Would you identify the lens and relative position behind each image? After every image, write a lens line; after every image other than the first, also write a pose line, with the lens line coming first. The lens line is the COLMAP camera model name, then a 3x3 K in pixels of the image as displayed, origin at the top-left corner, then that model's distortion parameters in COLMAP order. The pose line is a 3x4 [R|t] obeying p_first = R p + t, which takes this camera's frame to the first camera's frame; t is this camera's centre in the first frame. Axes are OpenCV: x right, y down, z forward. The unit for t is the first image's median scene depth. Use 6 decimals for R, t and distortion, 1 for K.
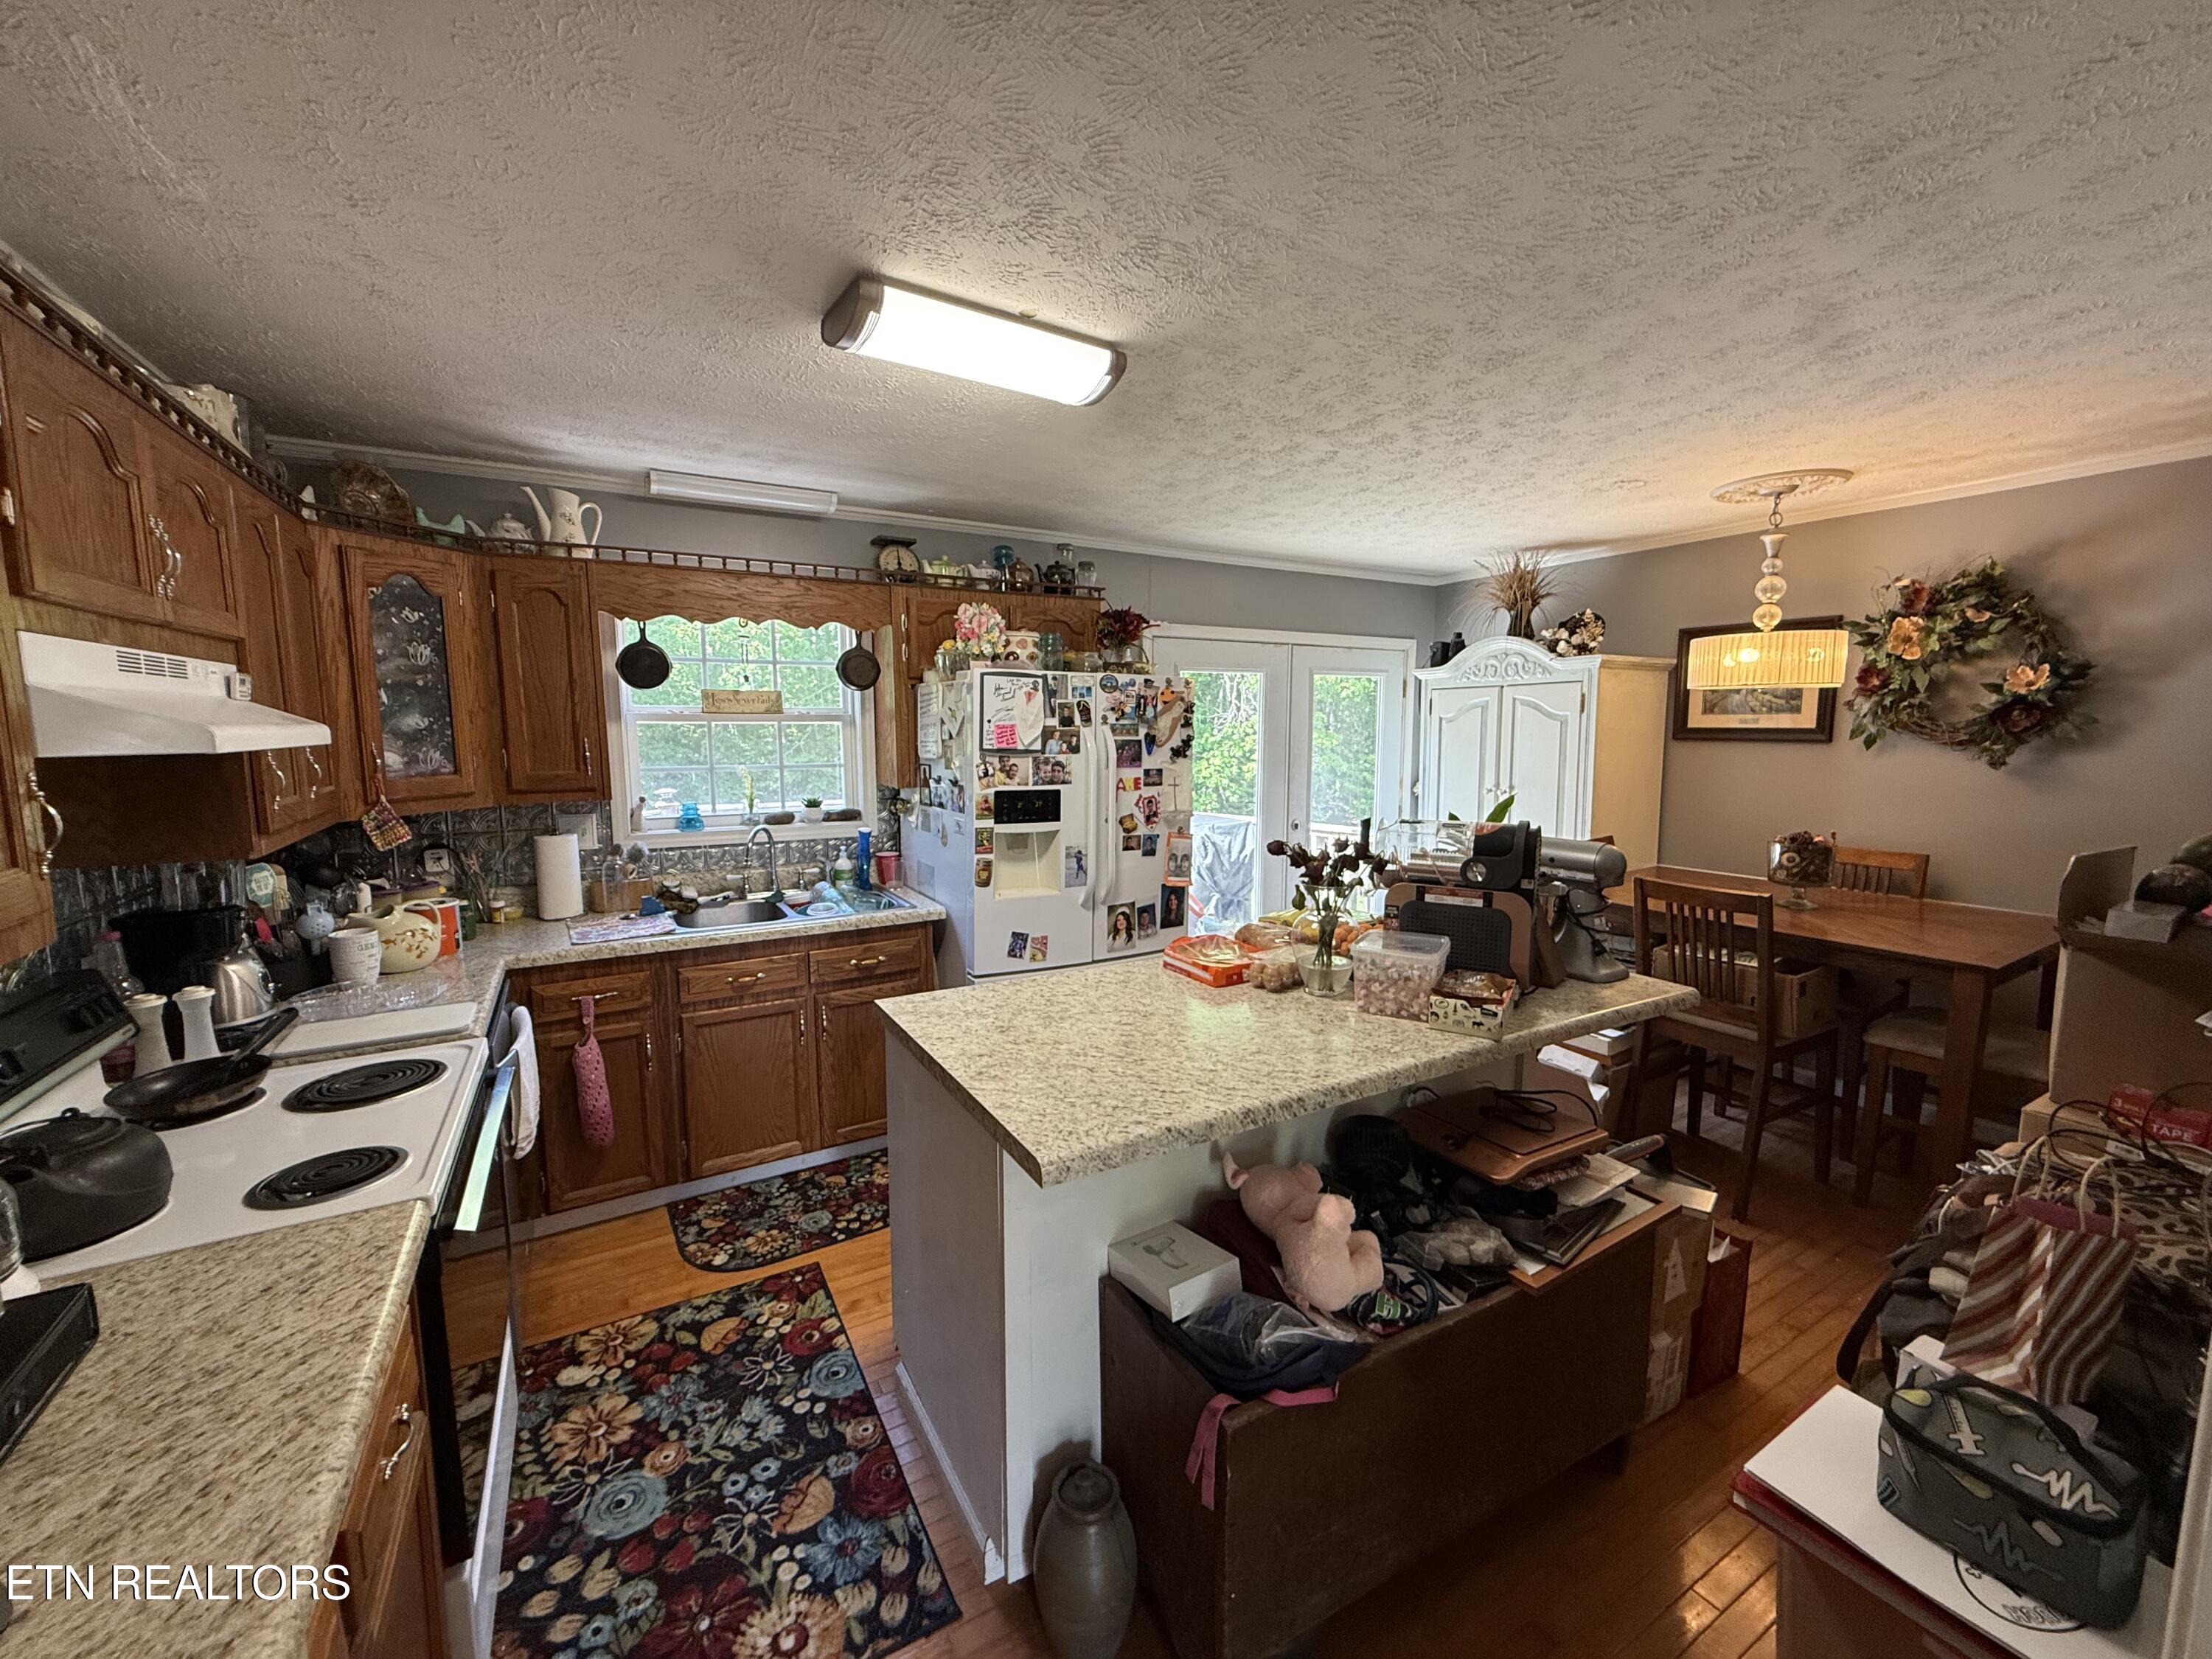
lens RADIAL K [[876.3, 0, 1102.5], [0, 876.3, 825.5], [0, 0, 1]] dist [0.000163, 0.000071]
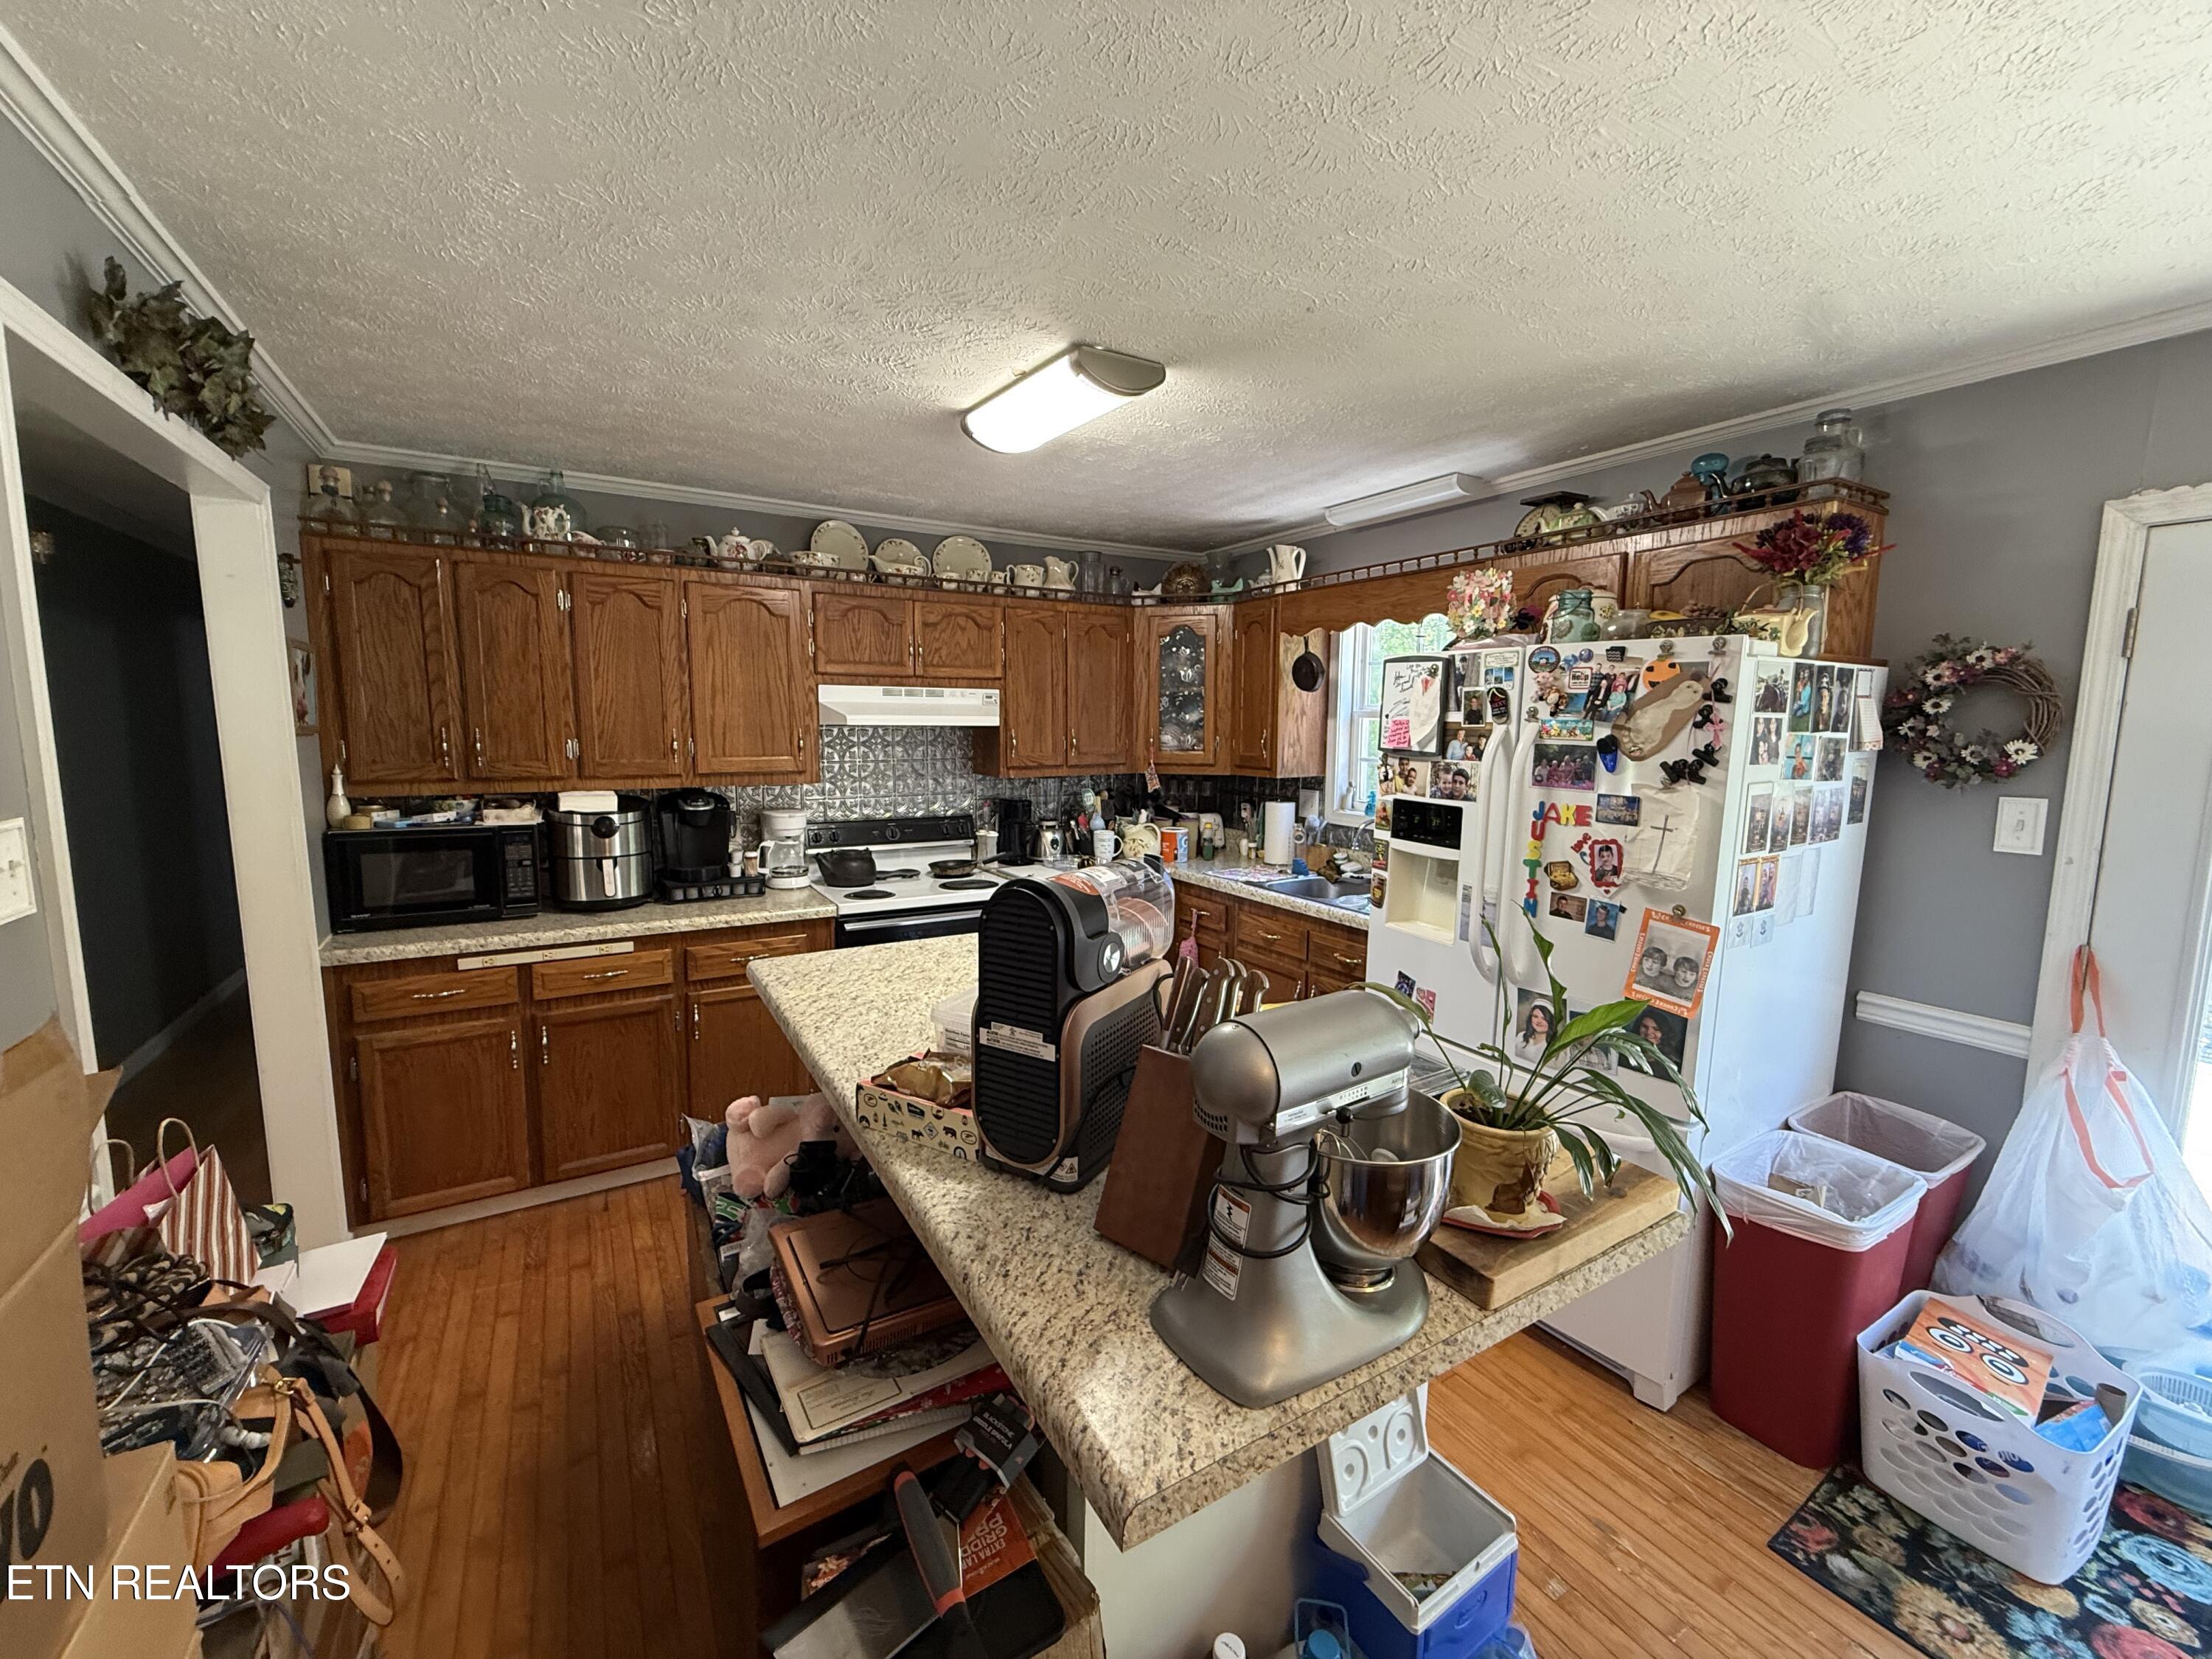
lens RADIAL K [[876.3, 0, 1102.5], [0, 876.3, 825.5], [0, 0, 1]] dist [0.000163, 0.000071]
pose [[0.021760, 0.119481, -0.992598, 0.681266], [-0.126534, 0.985178, 0.115814, -0.072682], [0.991724, 0.123077, 0.036556, 0.659992]]
